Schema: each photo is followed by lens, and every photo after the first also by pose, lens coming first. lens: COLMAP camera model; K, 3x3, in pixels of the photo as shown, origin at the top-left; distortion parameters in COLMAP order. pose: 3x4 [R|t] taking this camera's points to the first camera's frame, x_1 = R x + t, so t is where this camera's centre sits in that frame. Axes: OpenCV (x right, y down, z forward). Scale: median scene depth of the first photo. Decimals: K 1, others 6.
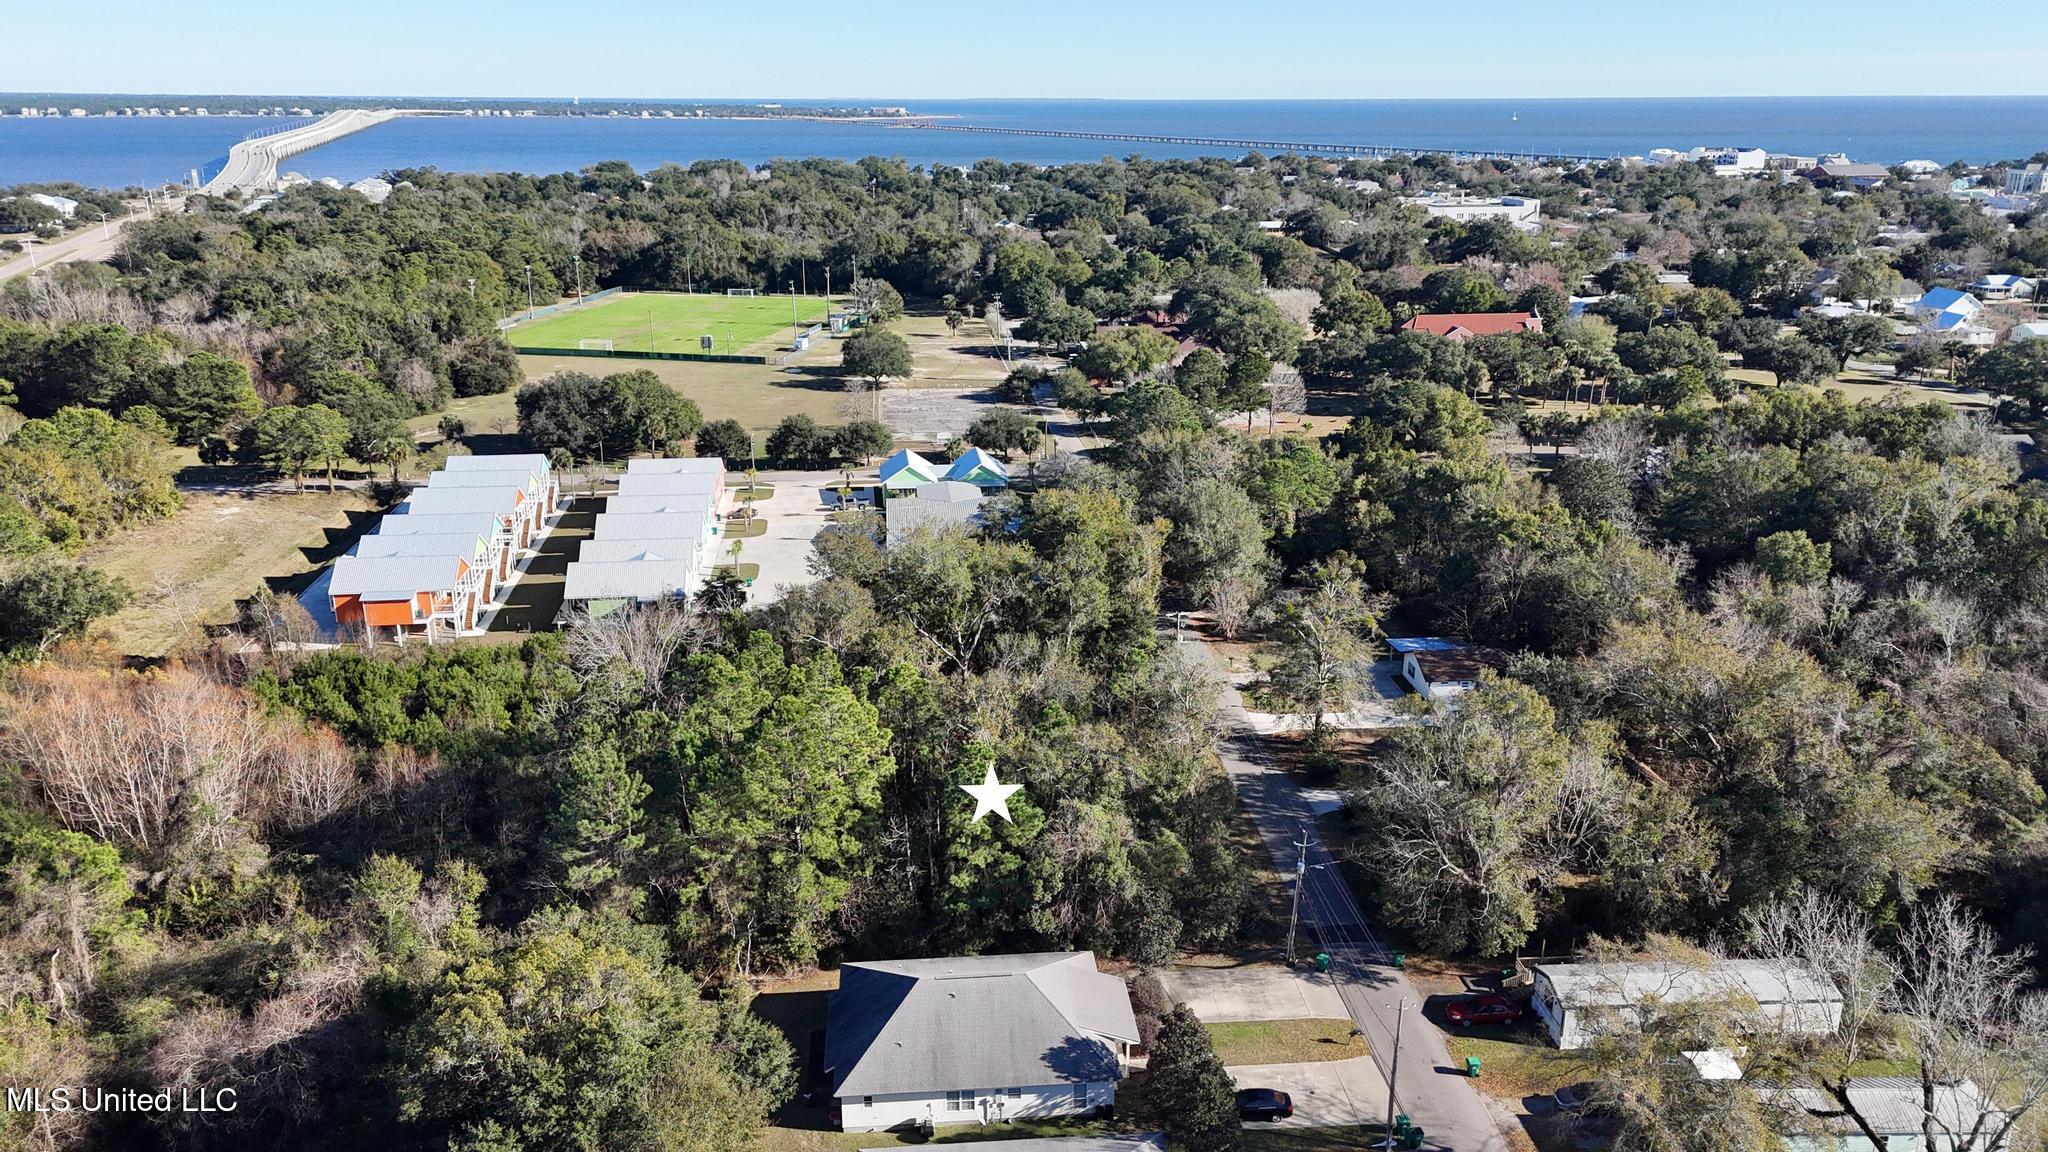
lens RADIAL K [[1492.1, 0, 1020.2], [0, 1492.1, 585.4], [0, 0, 1]] dist [0.058164, -0.045113]
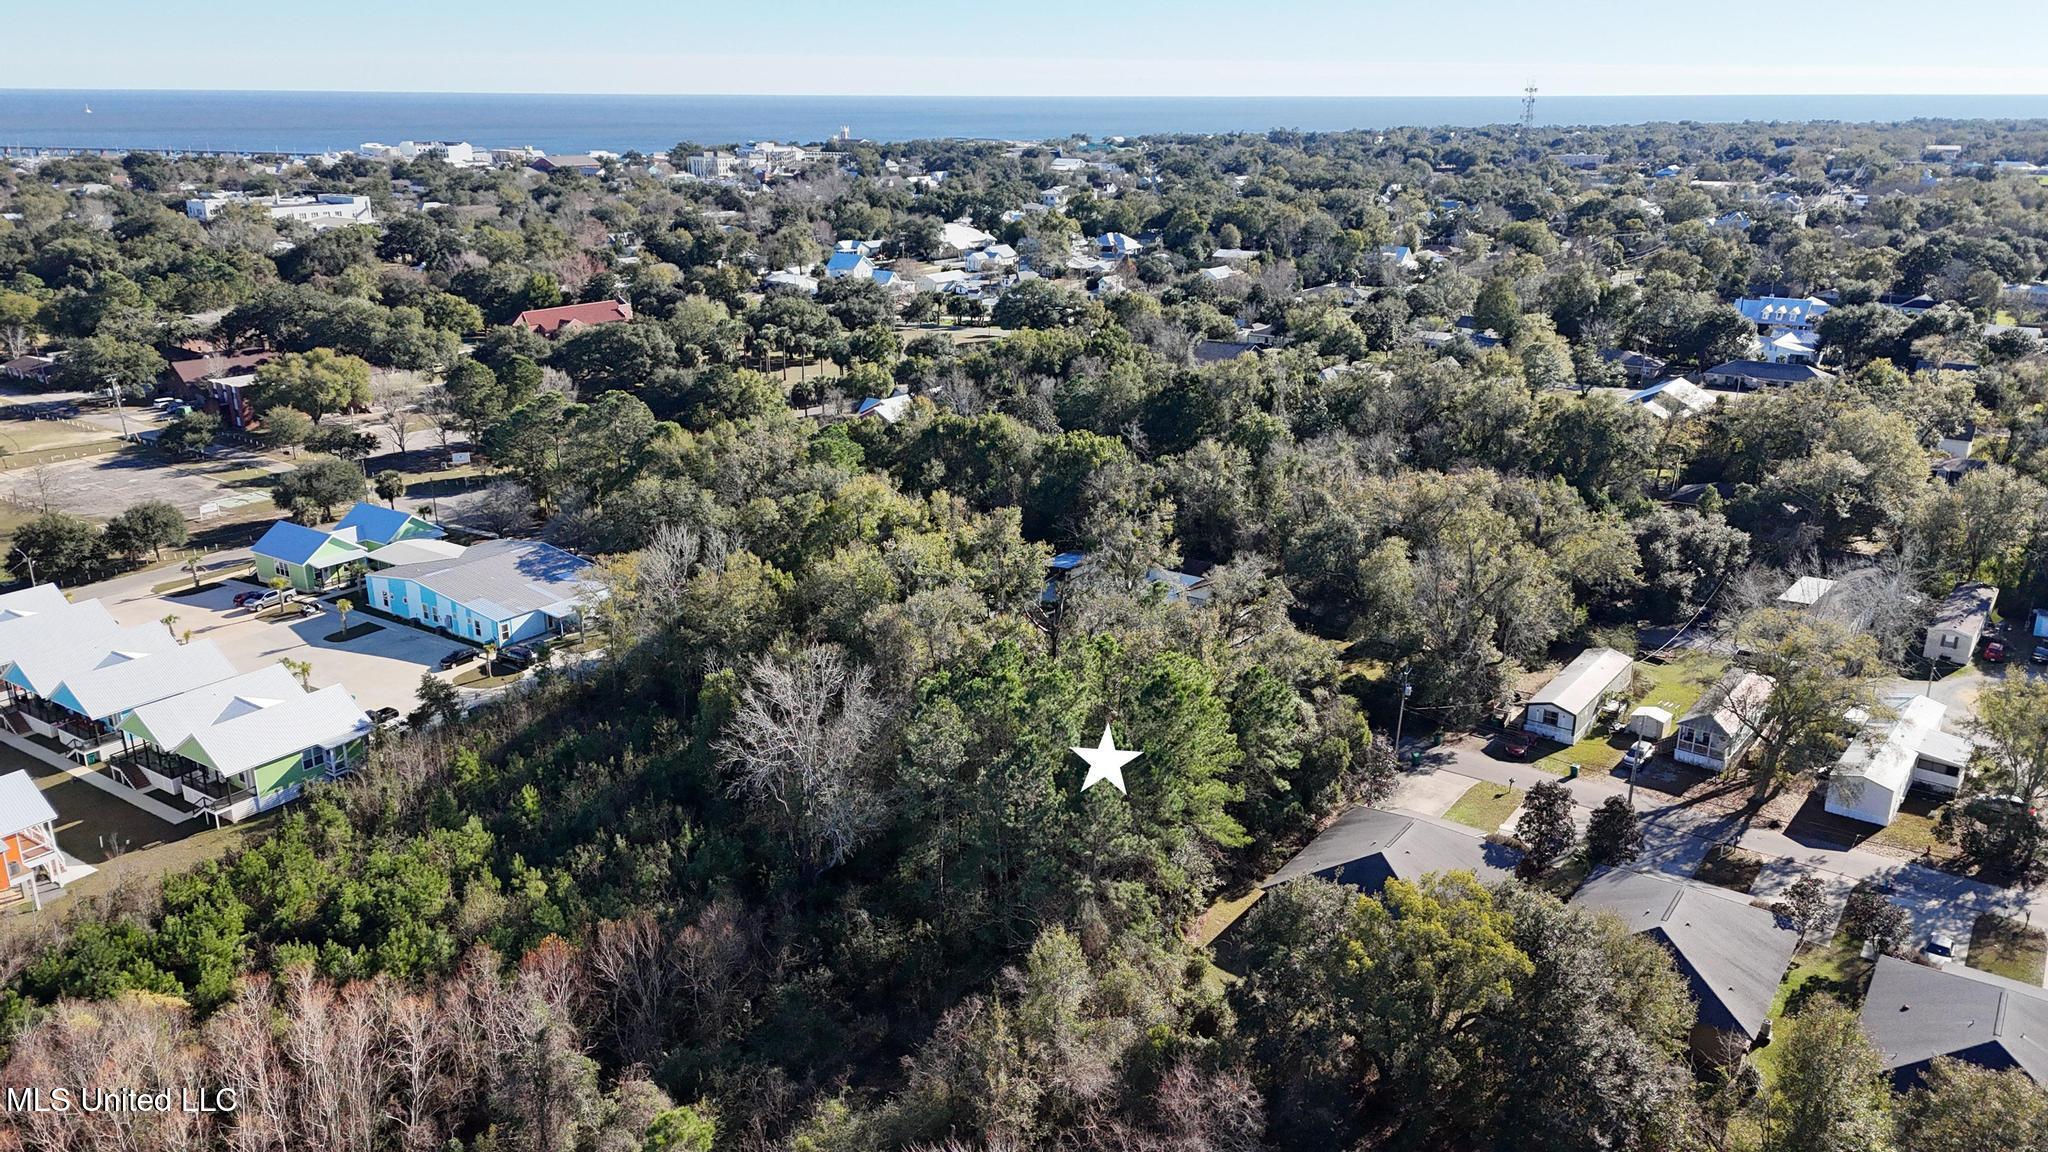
lens RADIAL K [[1492.1, 0, 1027.8], [0, 1492.1, 567.0], [0, 0, 1]] dist [0.058164, -0.045113]
pose [[0.647479, -0.230186, 0.726488, -0.269791], [0.235308, 0.967098, 0.096705, -0.033928], [-0.724845, 0.108334, 0.680341, 0.096362]]
